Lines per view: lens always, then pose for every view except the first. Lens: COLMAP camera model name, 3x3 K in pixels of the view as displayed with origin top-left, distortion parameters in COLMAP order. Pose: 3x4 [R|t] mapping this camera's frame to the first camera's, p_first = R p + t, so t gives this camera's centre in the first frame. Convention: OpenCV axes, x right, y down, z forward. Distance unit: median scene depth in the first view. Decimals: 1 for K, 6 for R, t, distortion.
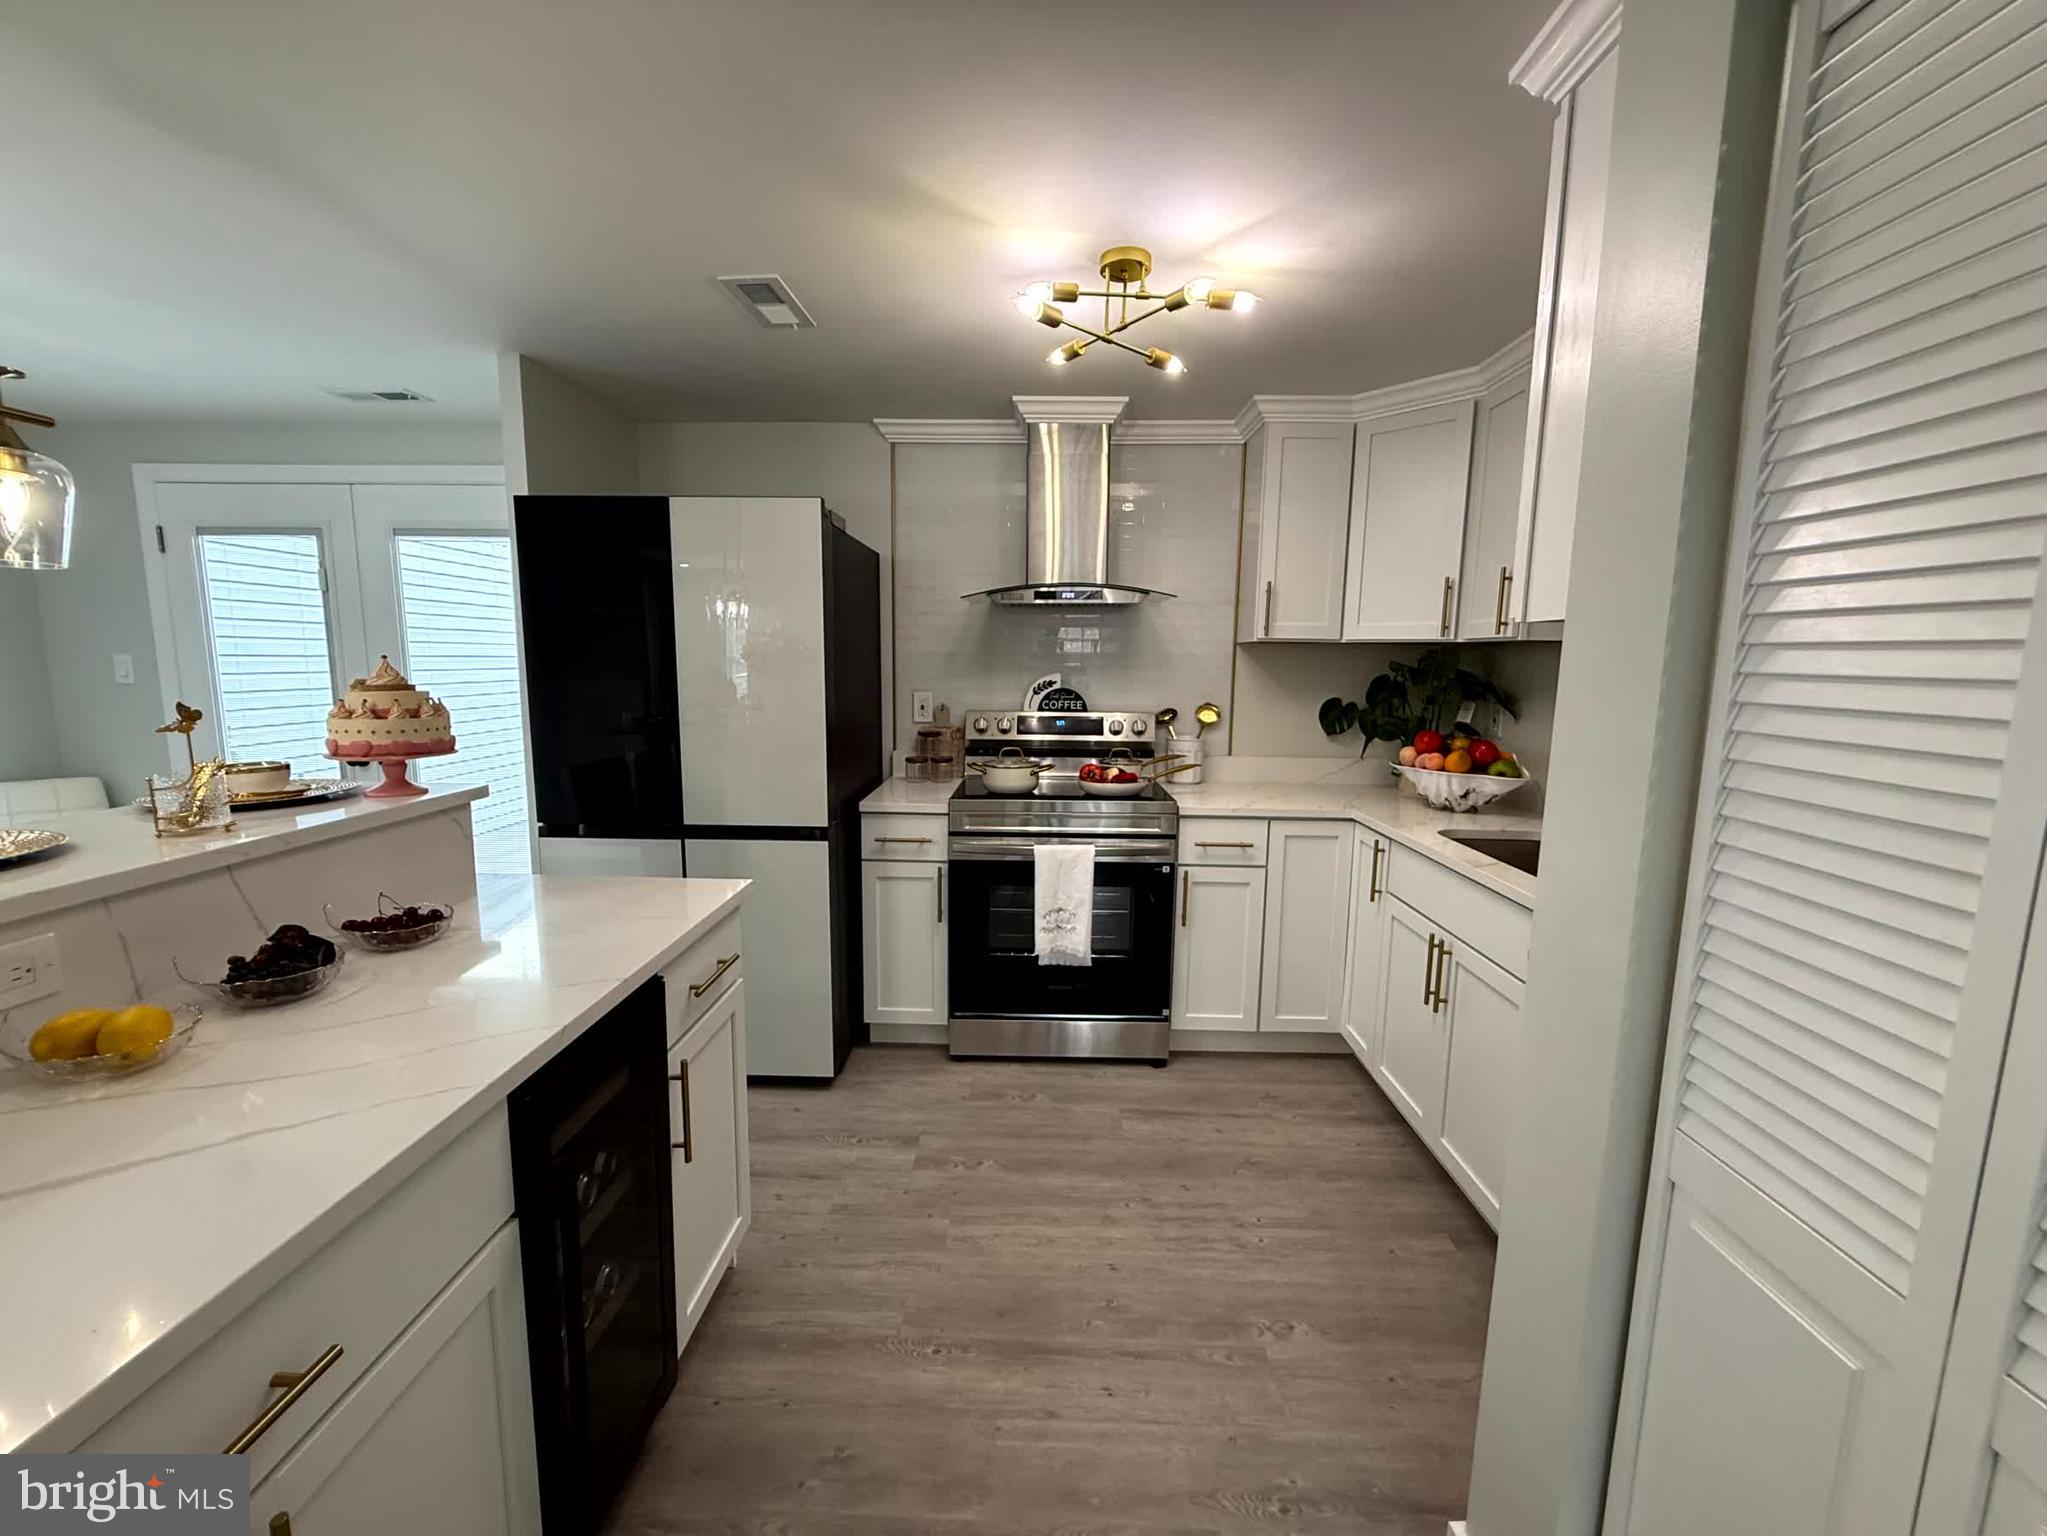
lens RADIAL K [[814.5, 0, 1019.7], [0, 814.5, 767.4], [0, 0, 1]] dist [-0.001483, 0.000754]
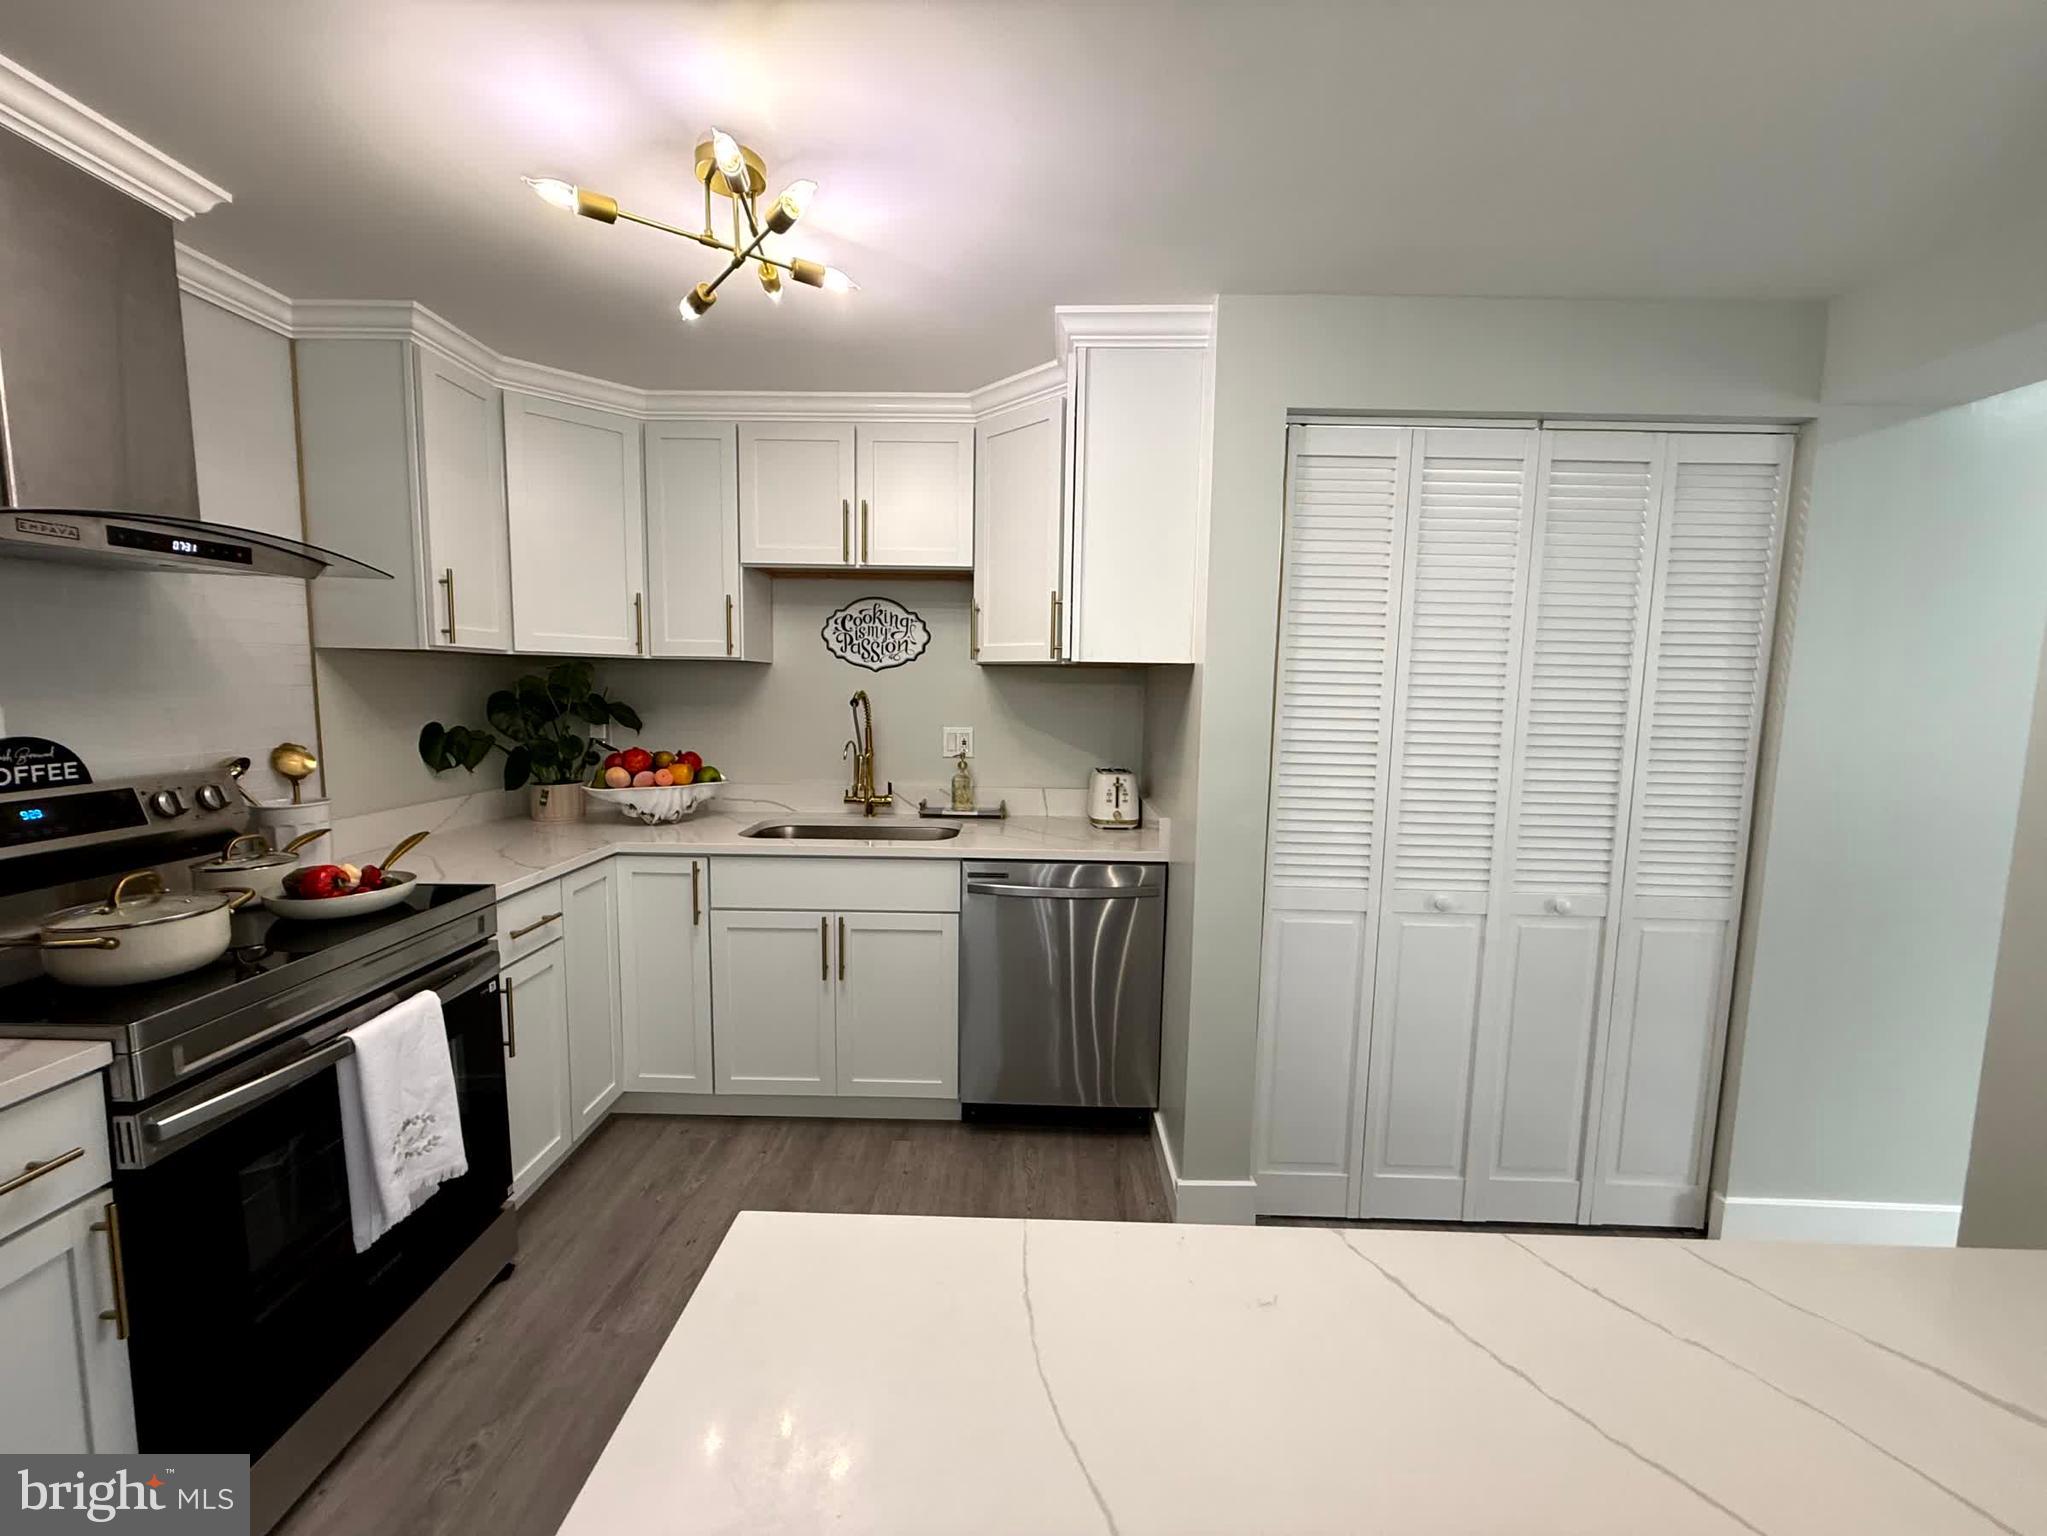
lens RADIAL K [[814.5, 0, 1019.7], [0, 814.5, 768.9], [0, 0, 1]] dist [-0.001483, 0.000754]
pose [[-0.011227, -0.117030, 0.993065, -0.510989], [0.116759, 0.986181, 0.117539, -0.087933], [-0.993097, 0.117269, 0.002592, 0.580377]]
